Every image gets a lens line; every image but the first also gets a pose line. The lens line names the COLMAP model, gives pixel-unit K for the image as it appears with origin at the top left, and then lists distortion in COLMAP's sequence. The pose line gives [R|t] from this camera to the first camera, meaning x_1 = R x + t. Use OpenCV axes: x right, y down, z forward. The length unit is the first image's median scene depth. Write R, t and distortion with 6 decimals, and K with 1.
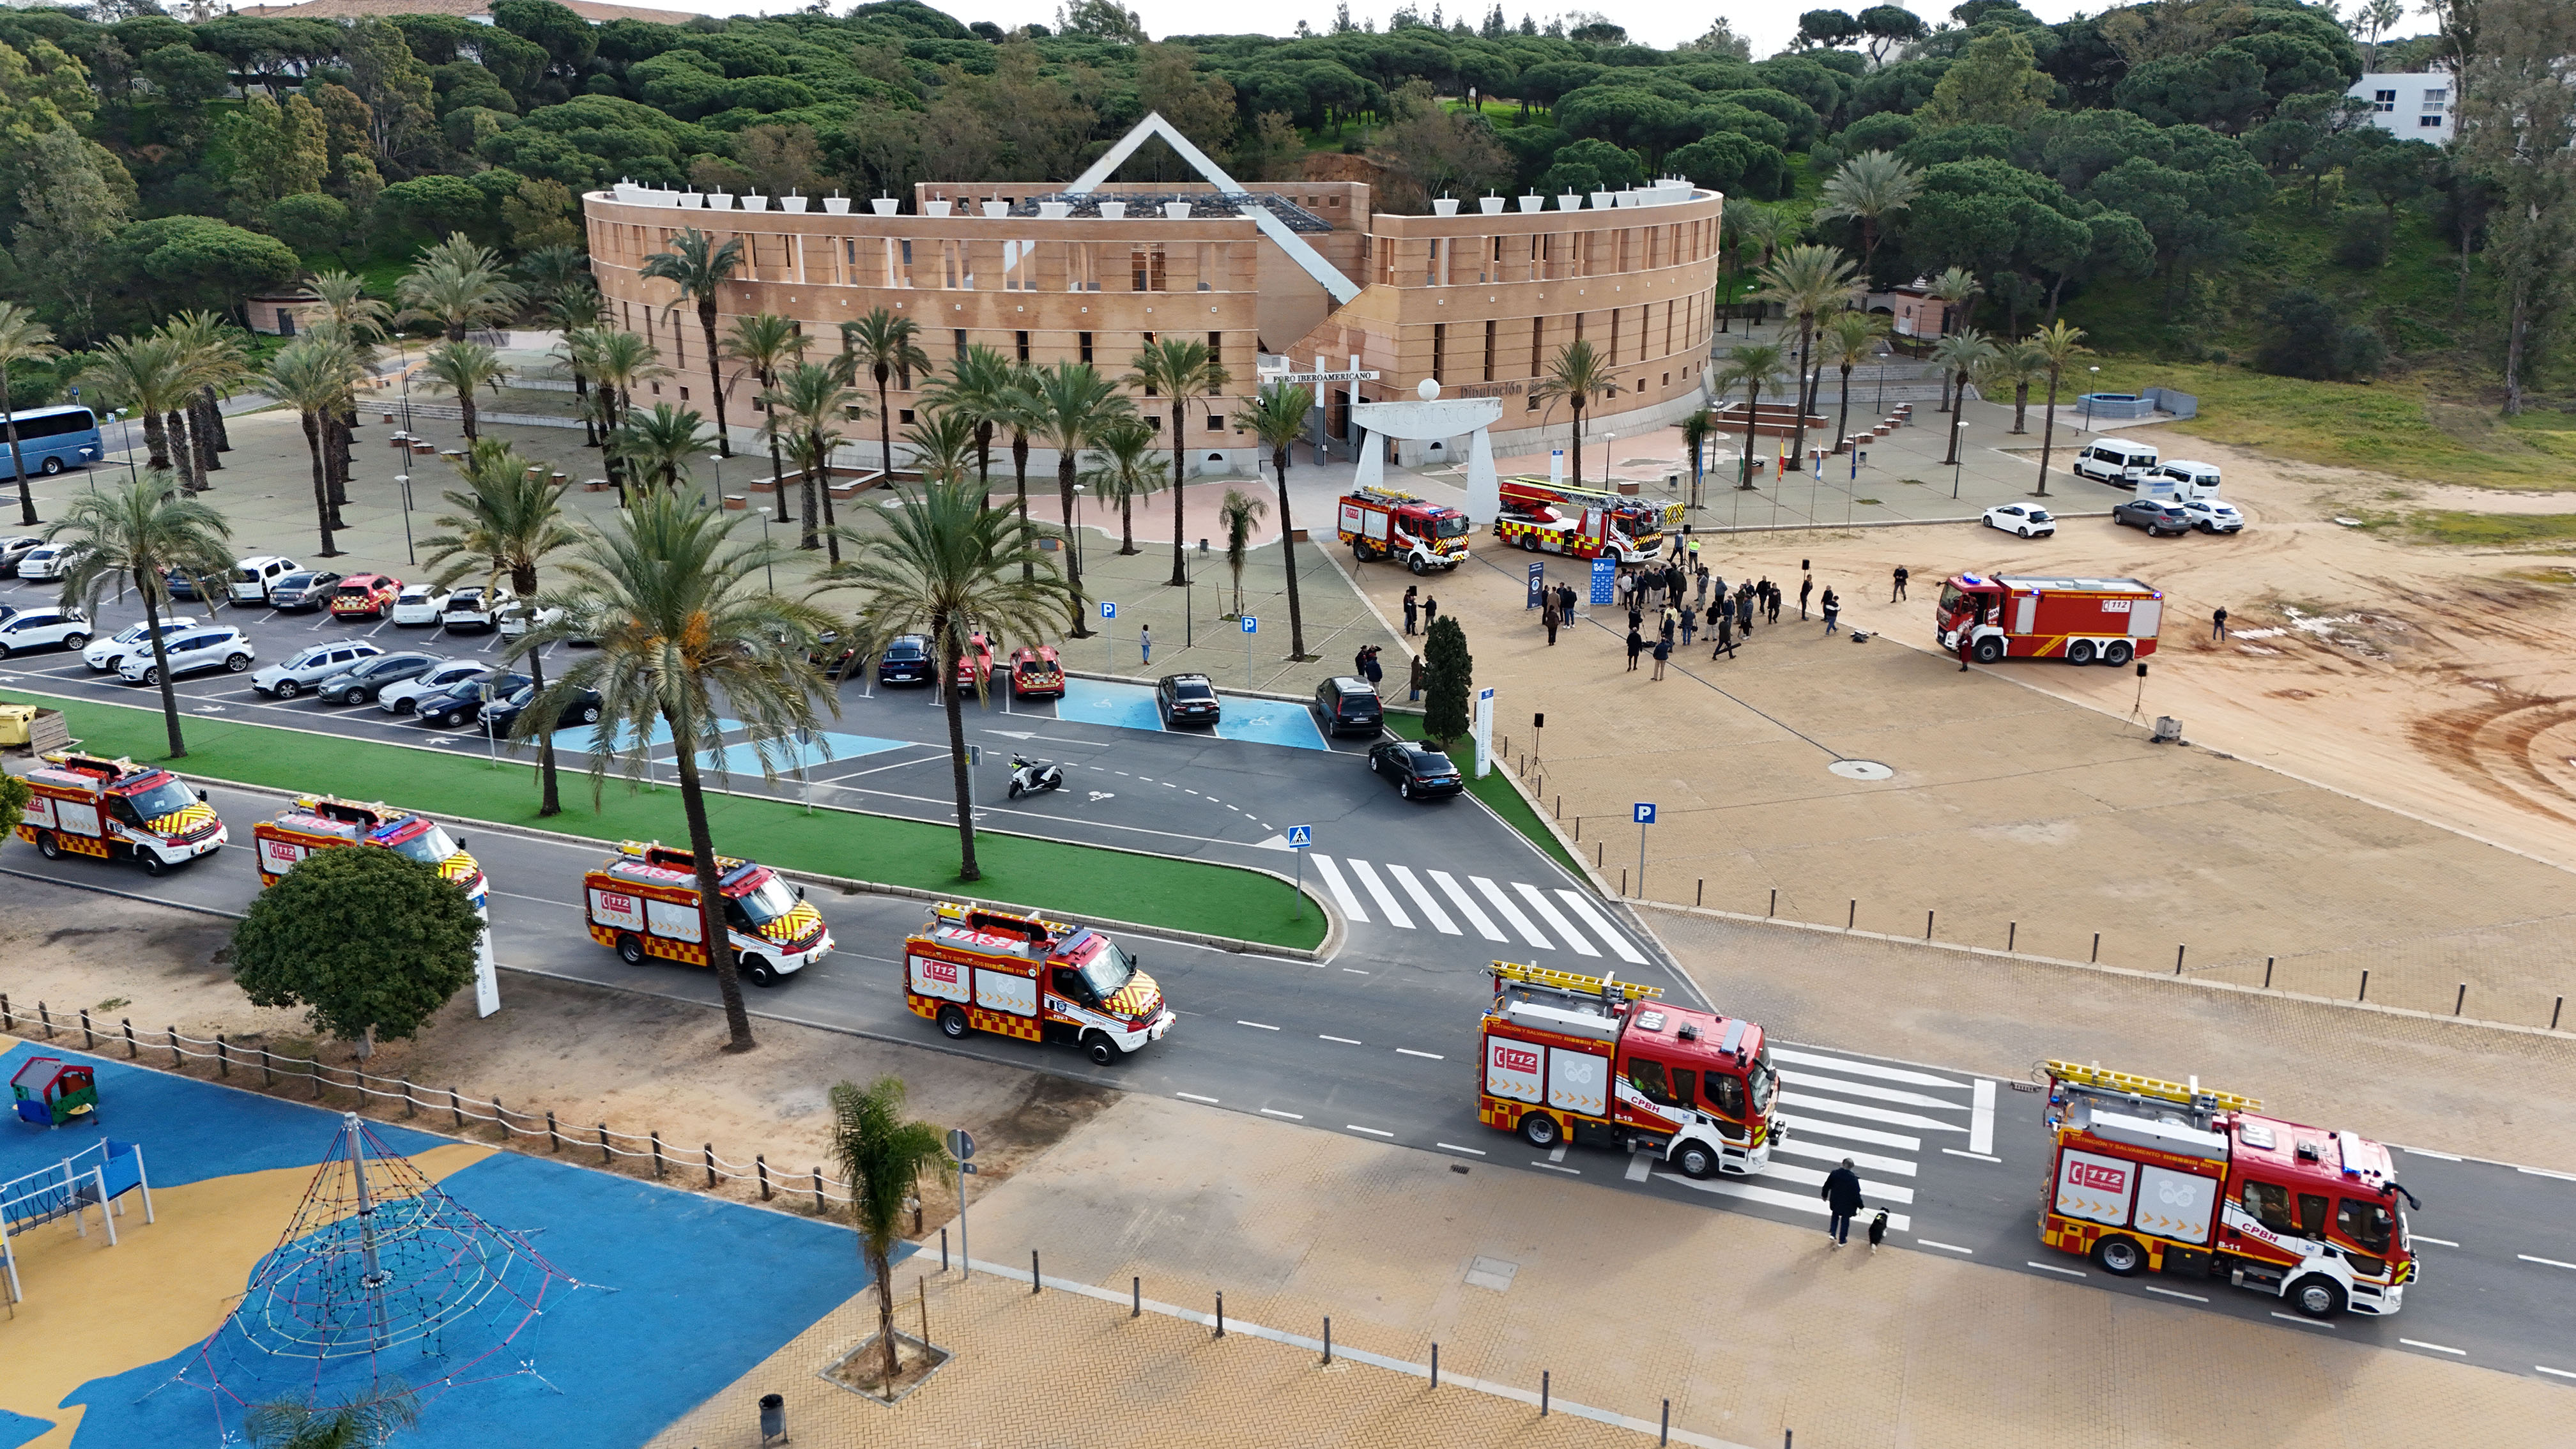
lens RADIAL K [[1900.3, 0, 1286.1], [0, 1900.3, 723.4], [0, 0, 1]] dist [0.085843, -0.075043]
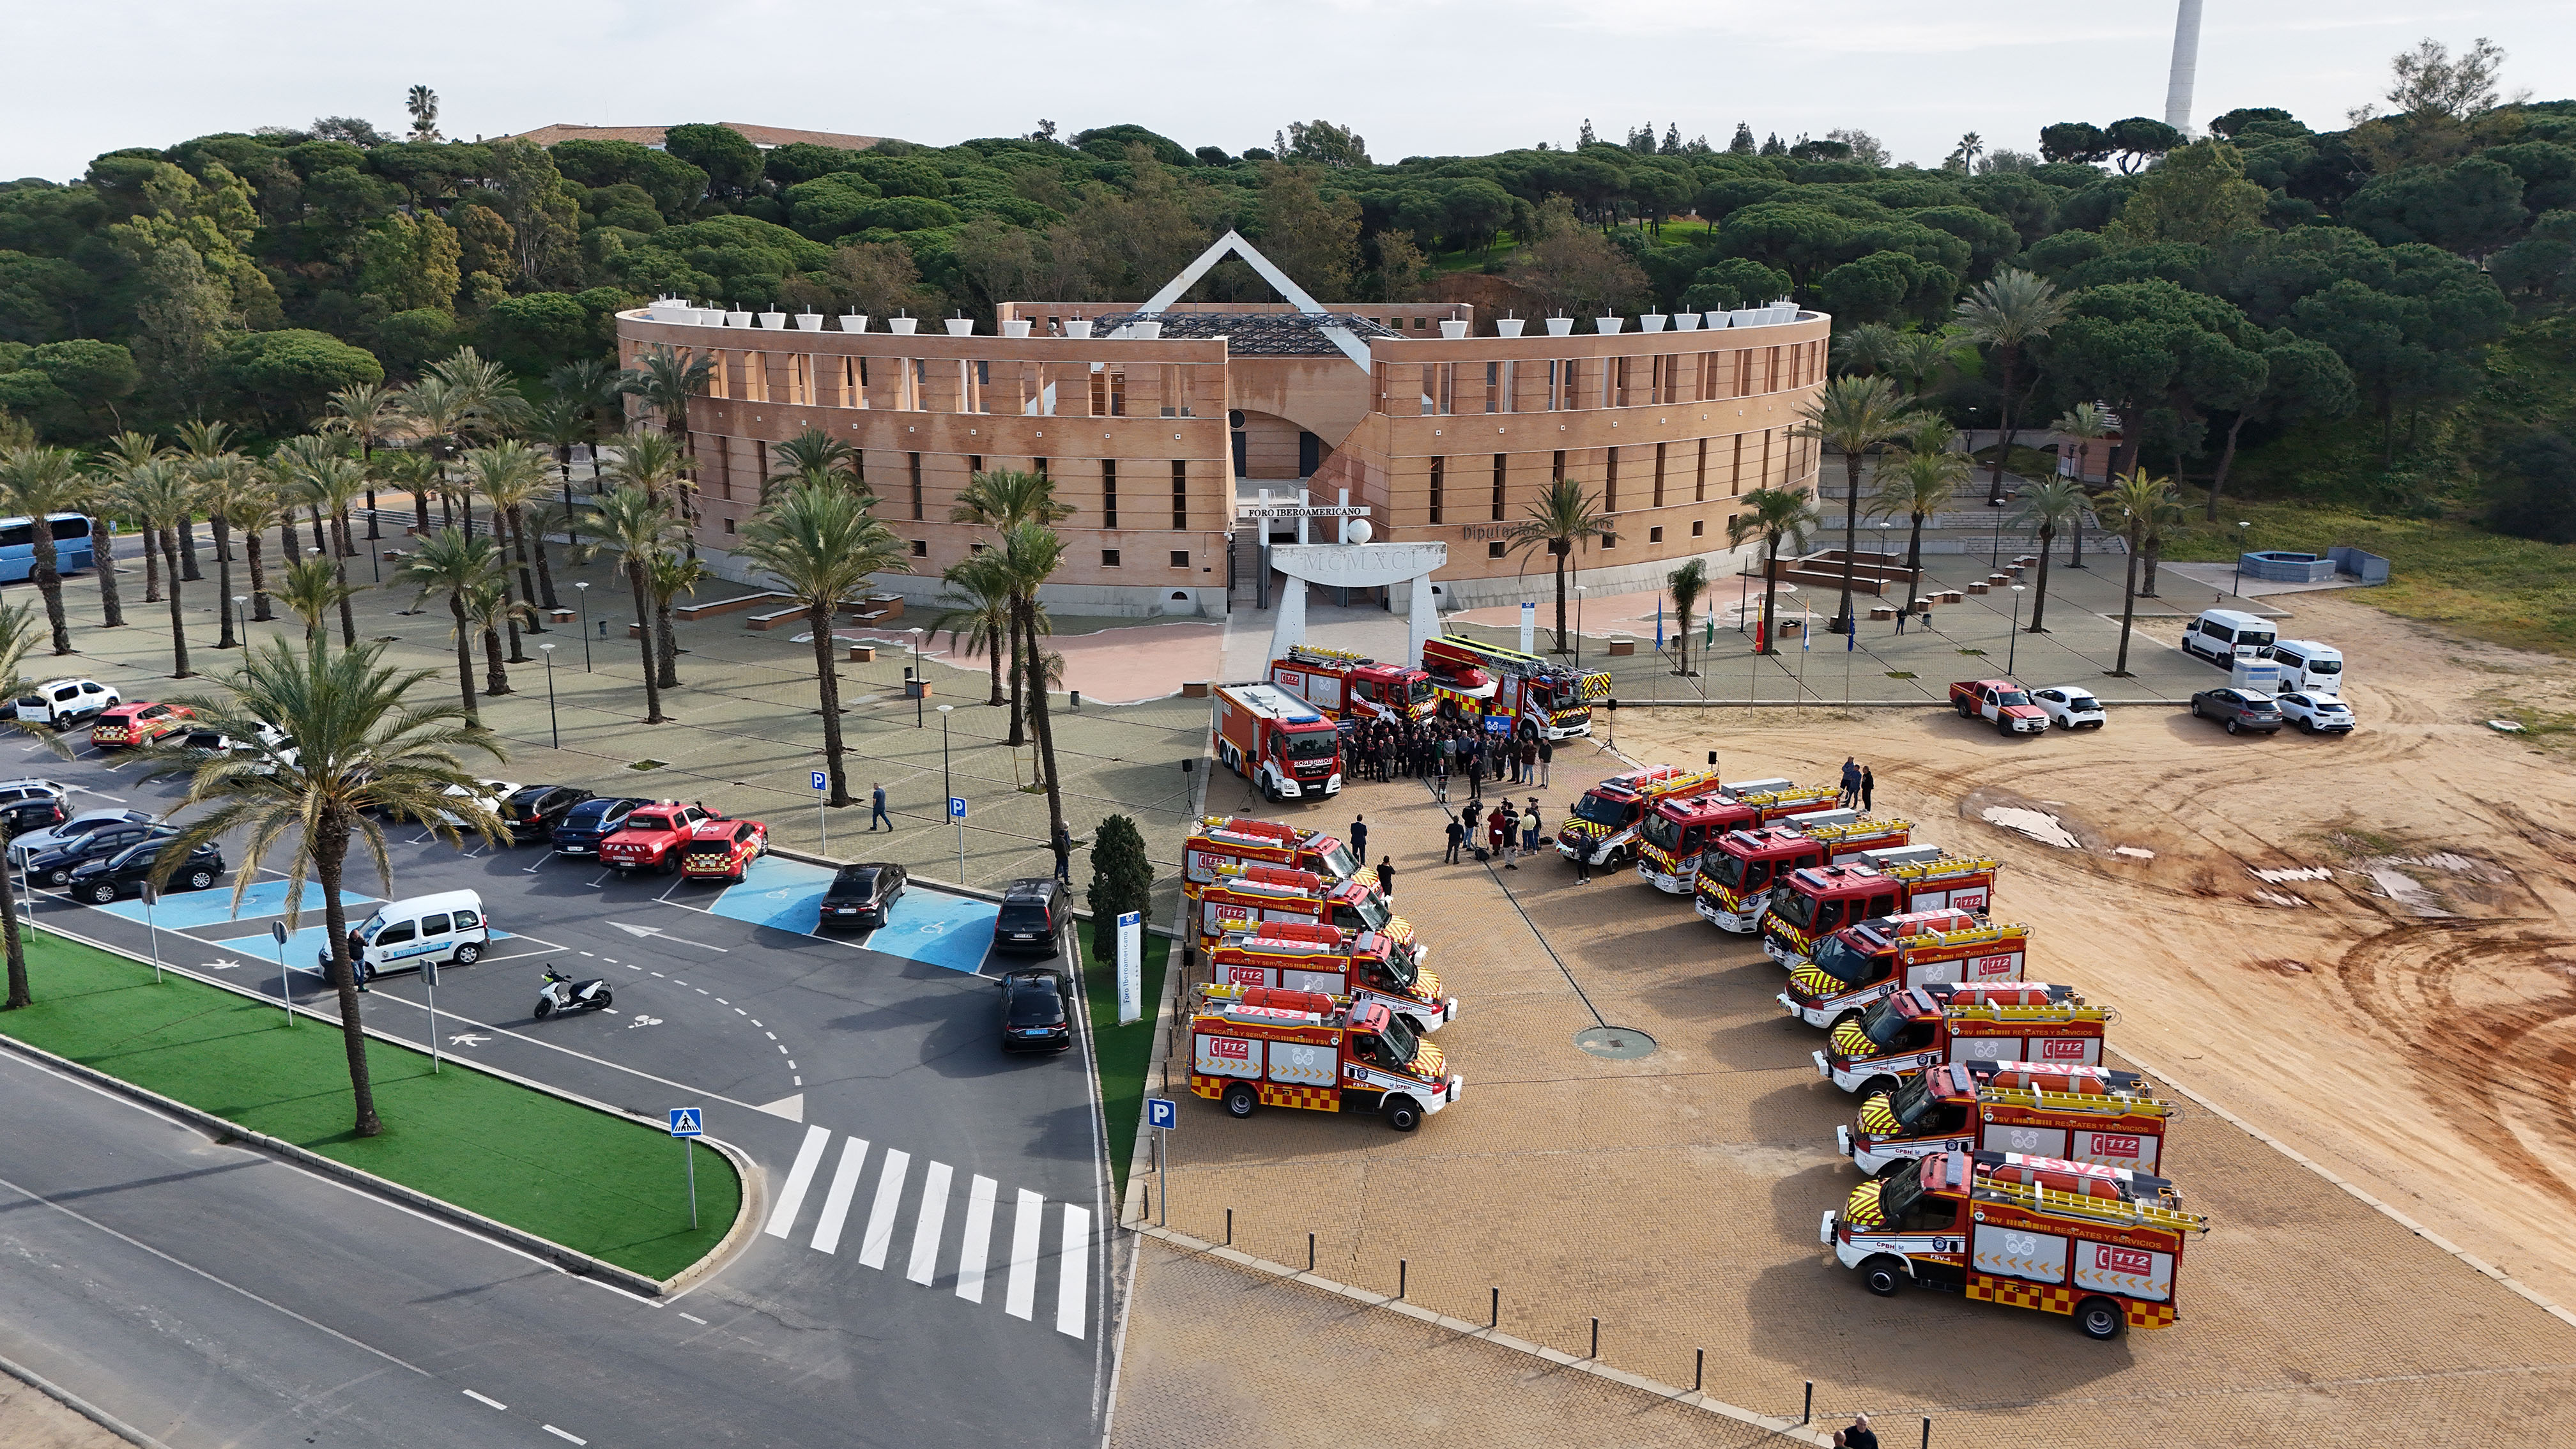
lens RADIAL K [[1900.3, 0, 1286.1], [0, 1900.3, 723.4], [0, 0, 1]] dist [0.085843, -0.075043]
pose [[0.986577, 0.041472, -0.157940, 0.124874], [-0.050917, 0.997119, -0.056231, -0.023979], [0.155153, 0.063518, 0.985846, 0.090447]]
